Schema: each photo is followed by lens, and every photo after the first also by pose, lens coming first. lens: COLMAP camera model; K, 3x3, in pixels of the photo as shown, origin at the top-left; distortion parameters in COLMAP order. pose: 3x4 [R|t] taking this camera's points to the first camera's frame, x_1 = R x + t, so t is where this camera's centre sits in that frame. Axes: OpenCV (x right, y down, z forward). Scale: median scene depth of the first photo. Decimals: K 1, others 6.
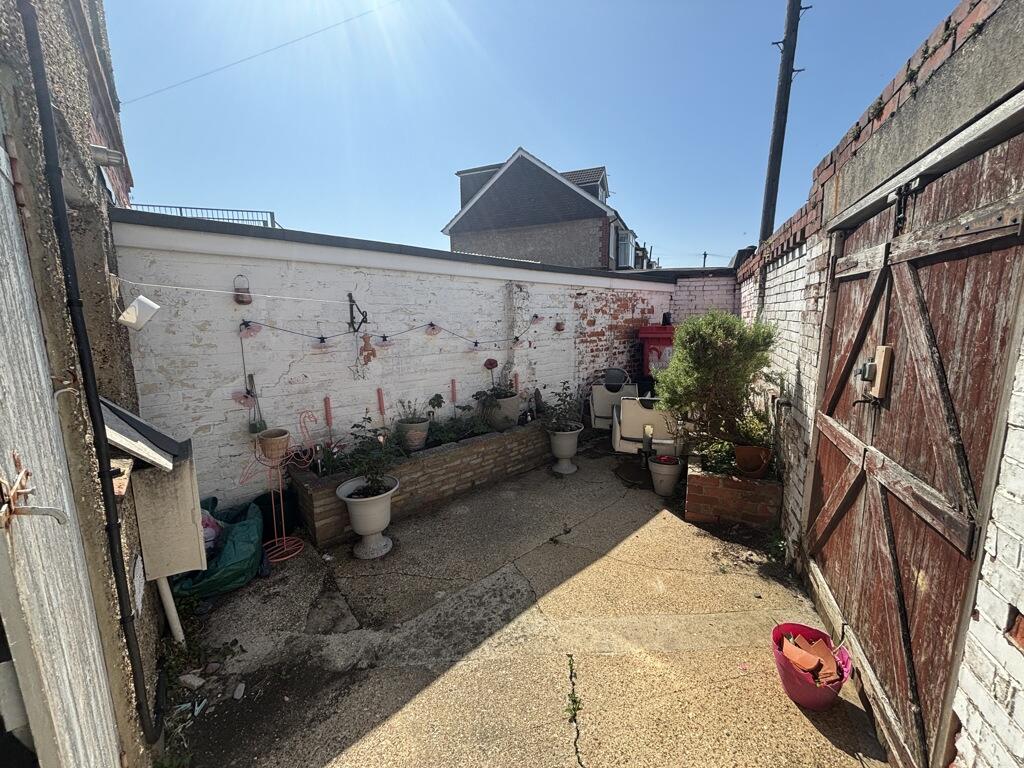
lens RADIAL K [[409.6, 0, 511.7], [0, 409.6, 383.2], [0, 0, 1]] dist [0.001412, -0.002530]
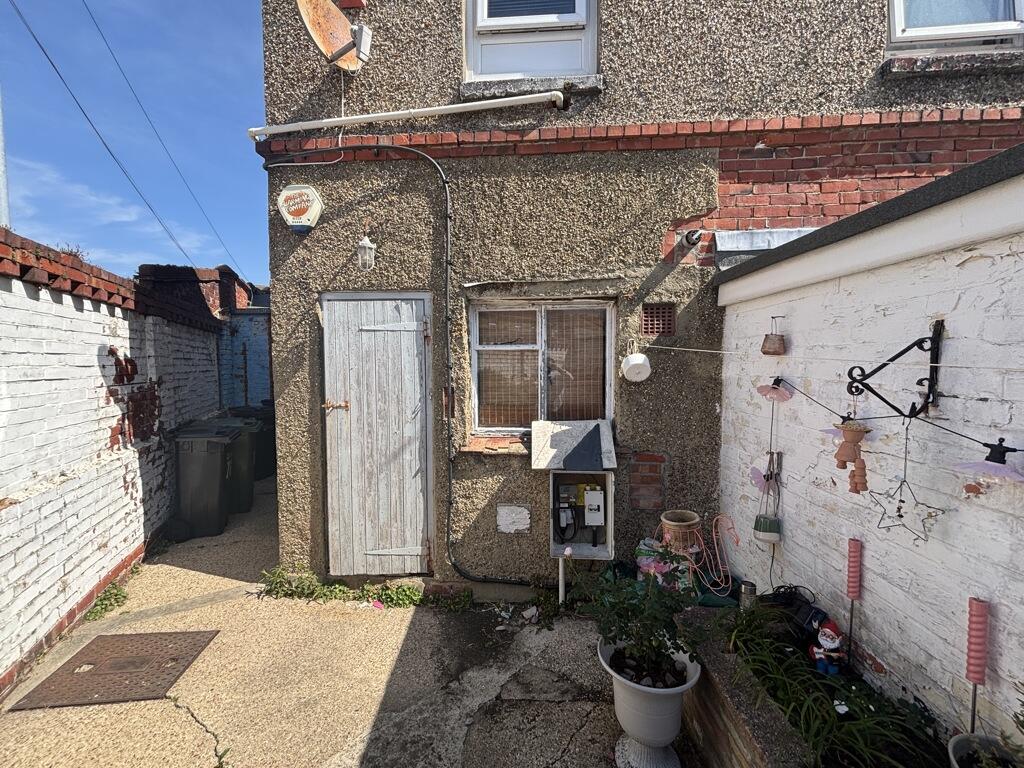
lens RADIAL K [[409.6, 0, 511.7], [0, 409.6, 383.2], [0, 0, 1]] dist [0.001412, -0.002530]
pose [[-0.685763, 0.041353, -0.726649, 0.273203], [-0.109563, 0.981142, 0.159235, -0.278428], [0.719531, 0.188811, -0.668301, 1.536210]]
